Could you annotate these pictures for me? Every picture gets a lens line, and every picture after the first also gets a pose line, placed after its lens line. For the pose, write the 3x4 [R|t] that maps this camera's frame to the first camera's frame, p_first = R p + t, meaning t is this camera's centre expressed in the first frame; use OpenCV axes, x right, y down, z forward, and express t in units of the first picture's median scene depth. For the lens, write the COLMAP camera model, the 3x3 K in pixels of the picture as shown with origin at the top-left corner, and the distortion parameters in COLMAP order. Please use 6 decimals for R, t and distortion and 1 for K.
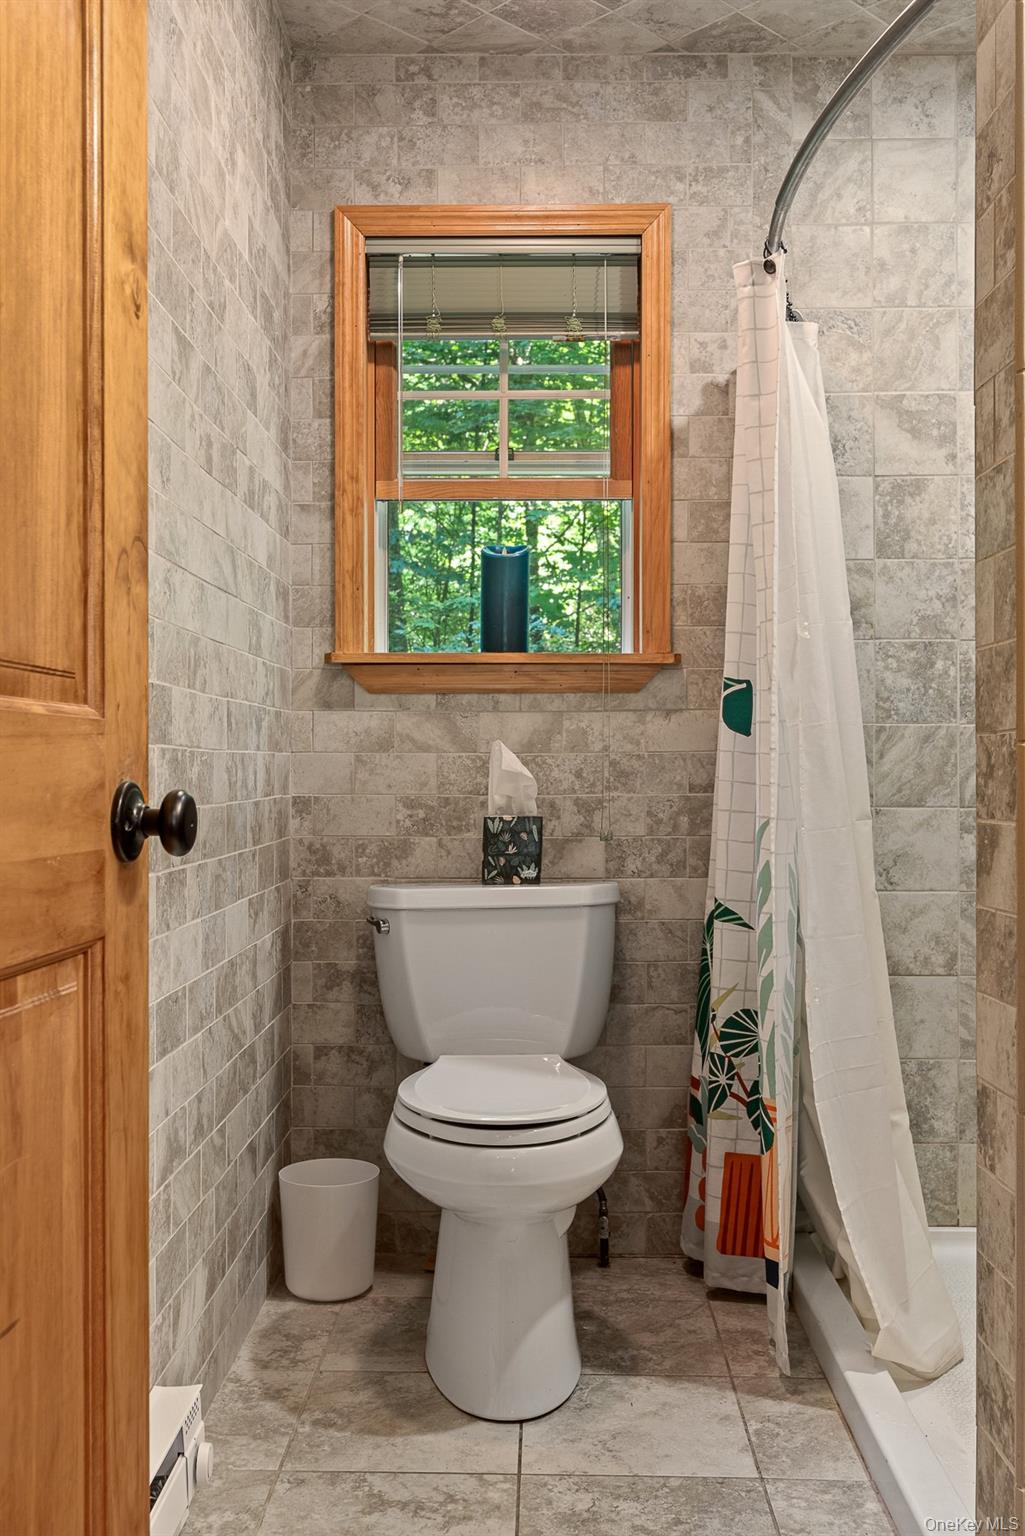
lens RADIAL K [[1490.9, 0, 511.3], [0, 1490.9, 770.0], [0, 0, 1]] dist [0.006479, 0.000000]
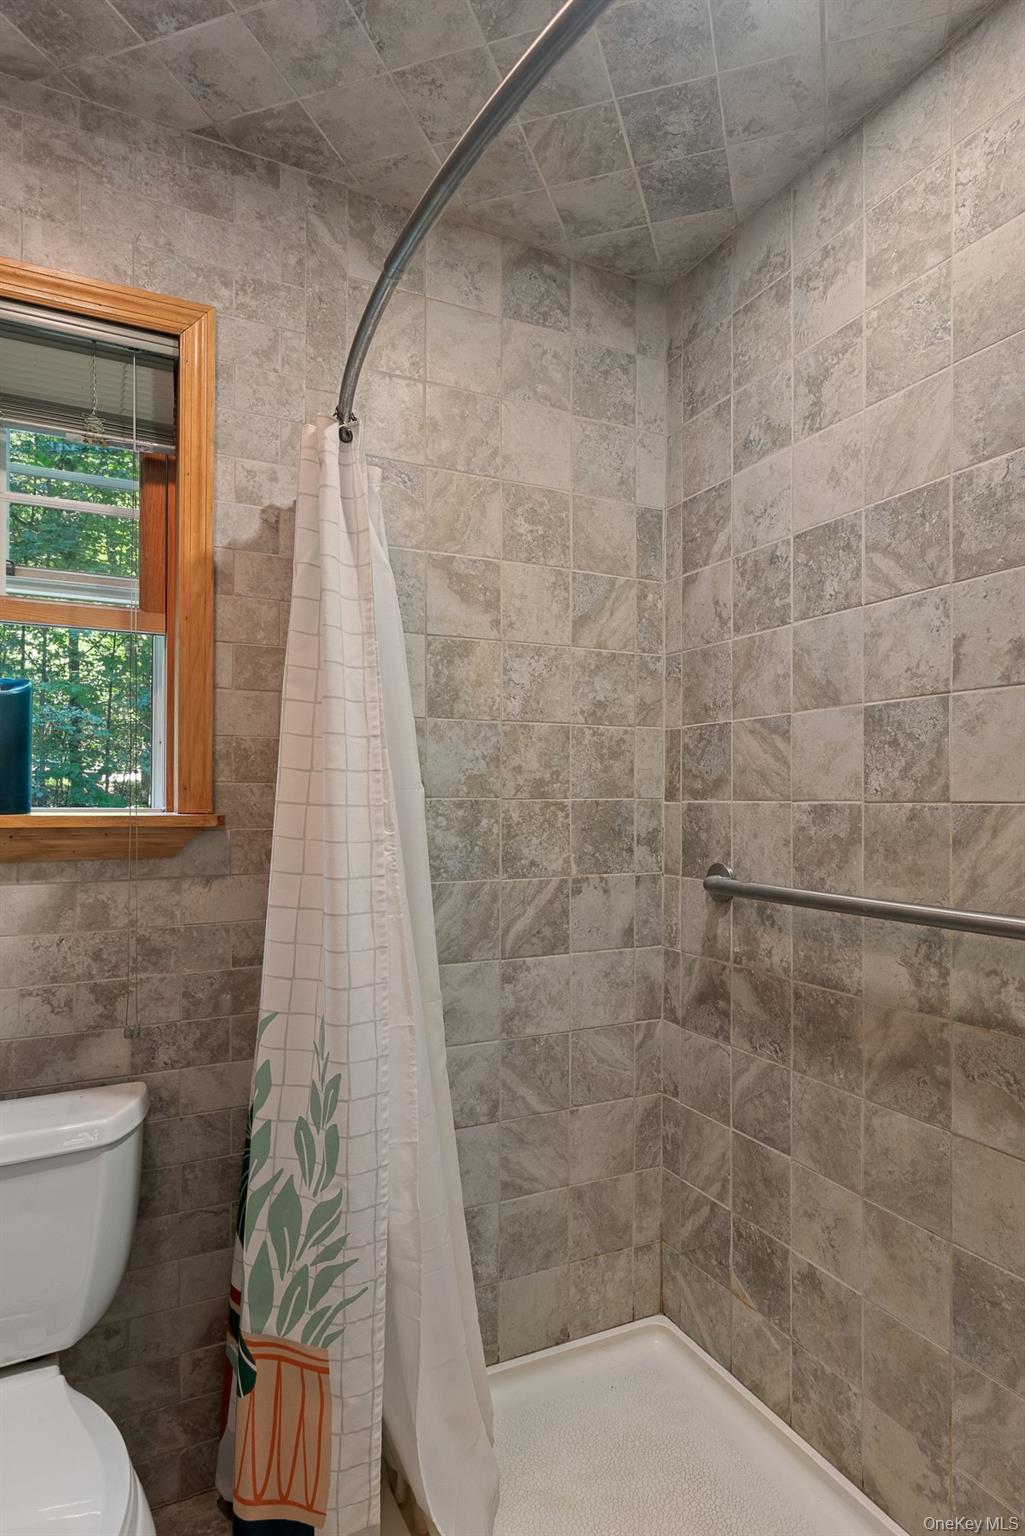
lens RADIAL K [[871.1, 0, 513.9], [0, 871.1, 794.6], [0, 0, 1]] dist [0.002555, -0.001998]
pose [[0.888649, 0.004499, 0.458566, 0.028274], [-0.006989, 0.999969, 0.003733, -0.092229], [-0.458534, -0.006523, 0.888653, 0.453462]]
